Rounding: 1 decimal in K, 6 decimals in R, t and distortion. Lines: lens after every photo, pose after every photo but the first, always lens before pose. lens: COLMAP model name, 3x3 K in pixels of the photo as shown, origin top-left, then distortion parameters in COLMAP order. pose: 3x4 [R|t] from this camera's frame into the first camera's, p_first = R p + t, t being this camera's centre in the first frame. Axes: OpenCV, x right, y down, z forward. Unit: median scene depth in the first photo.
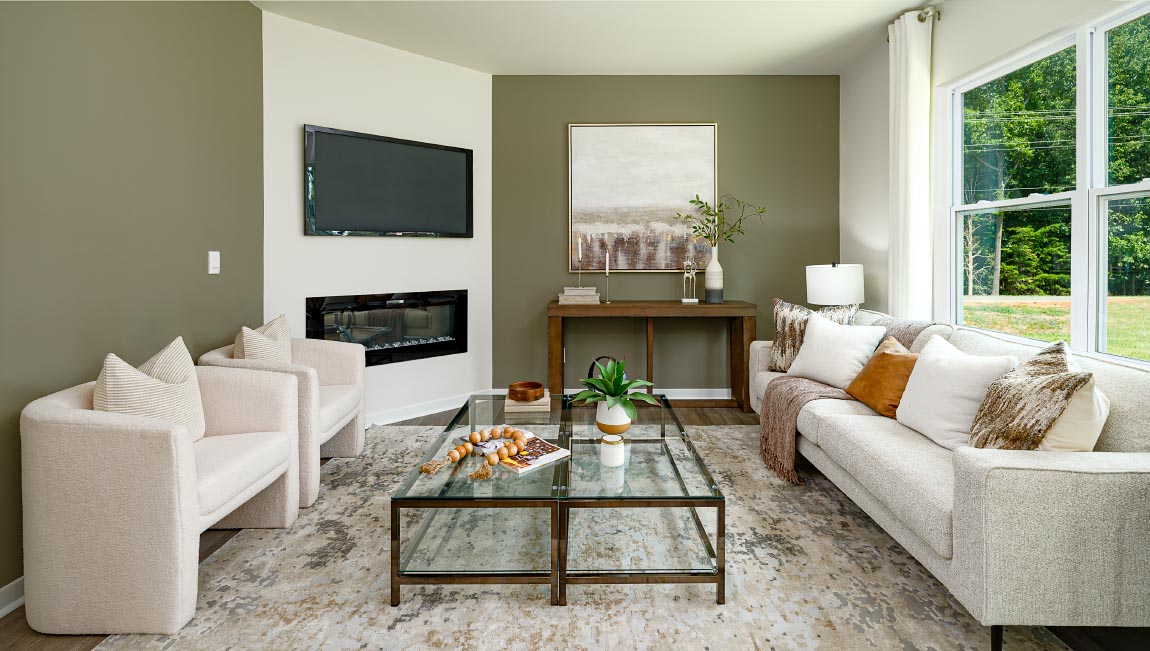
lens RADIAL K [[535.6, 0, 585.8], [0, 535.6, 263.0], [0, 0, 1]] dist [-0.000171, -0.000012]
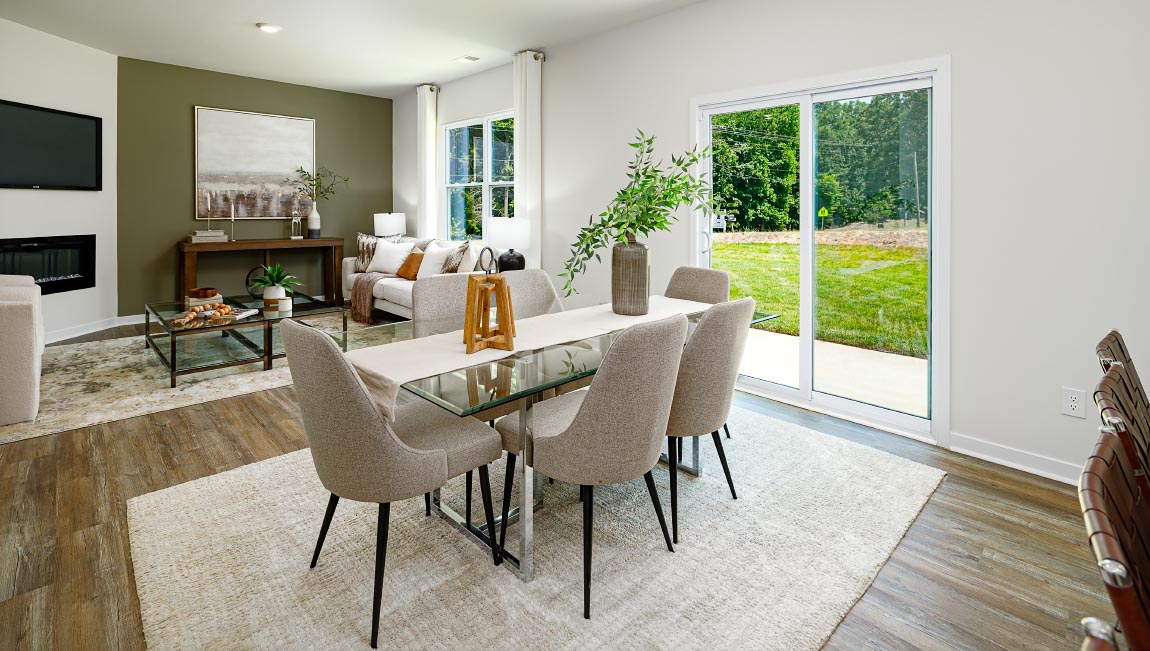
lens RADIAL K [[528.0, 0, 569.6], [0, 528.0, 218.0], [0, 0, 1]] dist [0.000129, -0.000147]
pose [[0.721601, -0.005893, 0.692284, -0.277692], [0.003550, 0.999982, 0.004812, 0.011499], [-0.692300, -0.001014, 0.721609, -0.590027]]
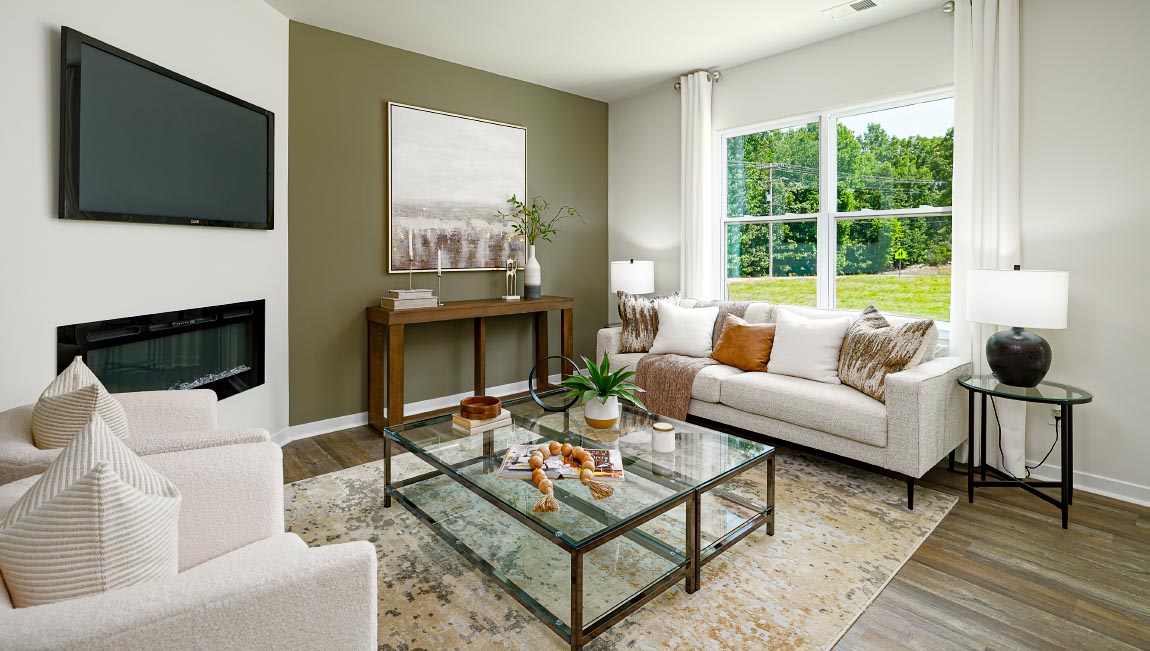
lens RADIAL K [[532.1, 0, 570.9], [0, 532.1, 259.8], [0, 0, 1]] dist [-0.000745, 0.000039]
pose [[0.750703, -0.008016, 0.660591, -0.396102], [0.009979, 0.999950, 0.000794, -0.001864], [-0.660564, 0.005996, 0.750745, 0.167115]]
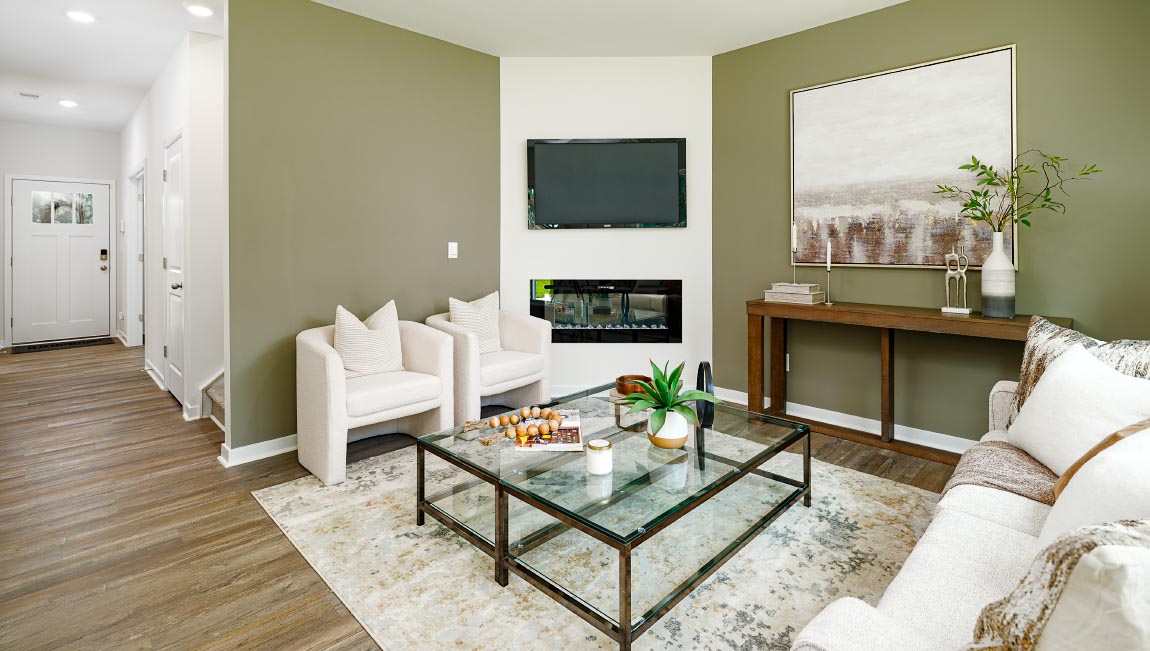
lens RADIAL K [[535.2, 0, 565.9], [0, 535.2, 246.2], [0, 0, 1]] dist [-0.001607, -0.000651]
pose [[0.701014, 0.001057, -0.713147, 0.338470], [-0.010453, 0.999907, -0.008793, -0.001666], [0.713071, 0.013618, 0.700959, 0.157176]]
